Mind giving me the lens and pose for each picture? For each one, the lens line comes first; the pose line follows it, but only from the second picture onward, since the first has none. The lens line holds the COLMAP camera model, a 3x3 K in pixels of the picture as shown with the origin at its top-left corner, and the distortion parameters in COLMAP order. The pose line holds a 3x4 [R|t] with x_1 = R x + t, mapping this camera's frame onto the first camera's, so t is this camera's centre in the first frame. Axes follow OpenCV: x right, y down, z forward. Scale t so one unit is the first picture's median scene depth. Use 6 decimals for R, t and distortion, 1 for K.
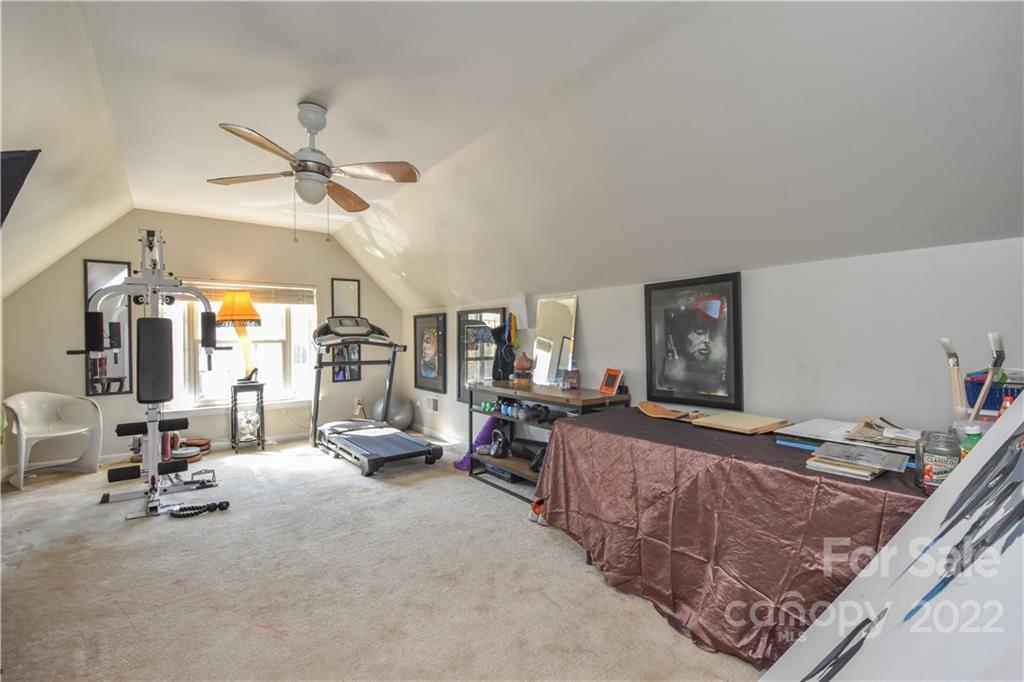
lens RADIAL K [[448.5, 0, 513.6], [0, 448.5, 342.7], [0, 0, 1]] dist [0.013018, -0.019959]
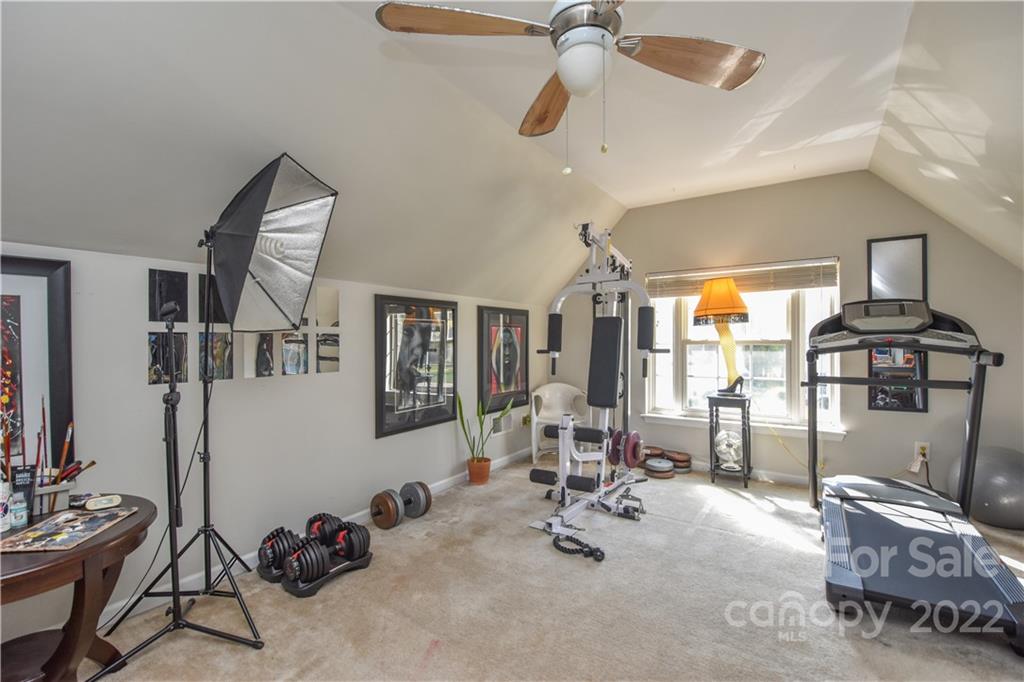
lens RADIAL K [[448.5, 0, 513.6], [0, 448.5, 342.7], [0, 0, 1]] dist [0.013018, -0.019959]
pose [[0.324706, 0.005667, -0.945798, 0.022830], [-0.006393, 0.999972, 0.003797, -0.002689], [0.945793, 0.004813, 0.324733, 0.390614]]
